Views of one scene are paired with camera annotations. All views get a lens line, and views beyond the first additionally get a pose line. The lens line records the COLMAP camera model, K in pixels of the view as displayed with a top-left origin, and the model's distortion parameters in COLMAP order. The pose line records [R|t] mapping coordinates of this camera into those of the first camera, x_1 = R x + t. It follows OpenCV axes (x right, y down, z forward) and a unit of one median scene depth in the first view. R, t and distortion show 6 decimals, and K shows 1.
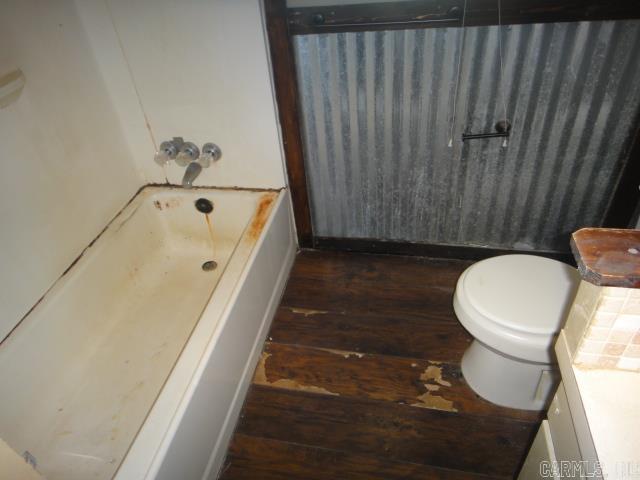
lens RADIAL K [[446.0, 0, 318.1], [0, 446.0, 237.6], [0, 0, 1]] dist [0.004985, 0.000870]
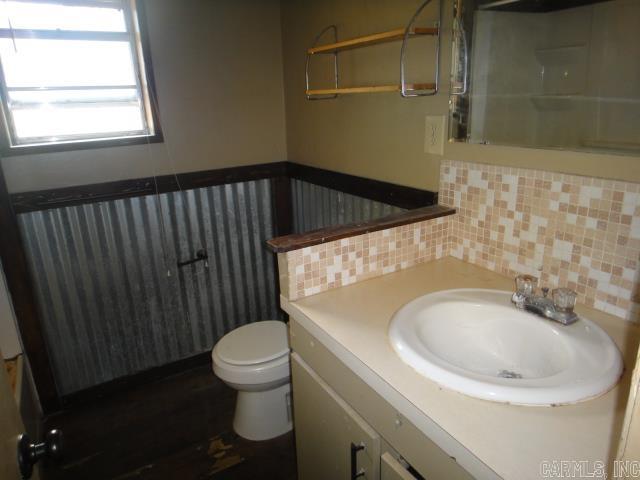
lens RADIAL K [[446.0, 0, 318.1], [0, 446.0, 237.6], [0, 0, 1]] dist [0.004985, 0.000870]
pose [[0.744302, -0.148182, 0.651197, -0.228175], [0.397478, 0.881861, -0.253637, 0.212831], [-0.536681, 0.447619, 0.715270, -0.248120]]
